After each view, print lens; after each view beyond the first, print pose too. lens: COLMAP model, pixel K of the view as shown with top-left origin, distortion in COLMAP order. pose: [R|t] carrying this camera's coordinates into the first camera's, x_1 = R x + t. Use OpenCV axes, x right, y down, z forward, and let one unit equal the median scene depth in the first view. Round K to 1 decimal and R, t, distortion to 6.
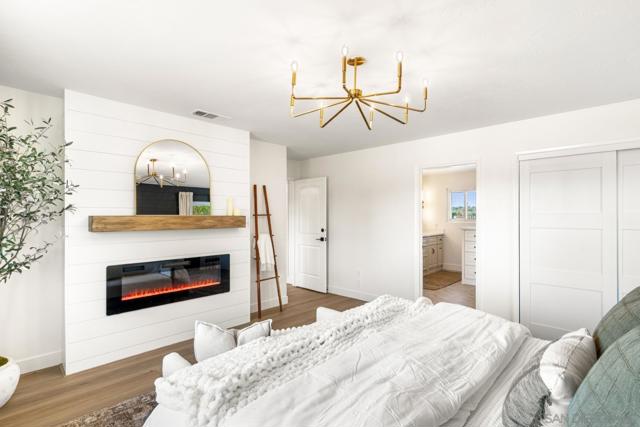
lens RADIAL K [[307.5, 0, 317.5], [0, 307.5, 215.8], [0, 0, 1]] dist [0.002232, -0.000819]
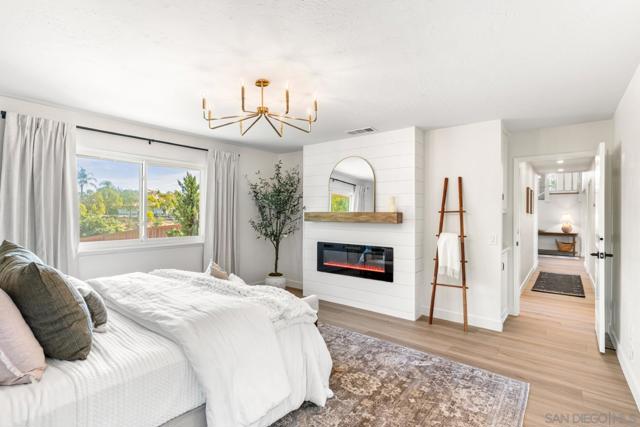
lens RADIAL K [[307.5, 0, 317.9], [0, 307.5, 213.4], [0, 0, 1]] dist [0.002232, -0.000819]
pose [[0.102648, -0.003523, -0.994712, 0.778588], [-0.008918, 0.999950, -0.004462, 0.011734], [0.994678, 0.009329, 0.102611, 0.641167]]
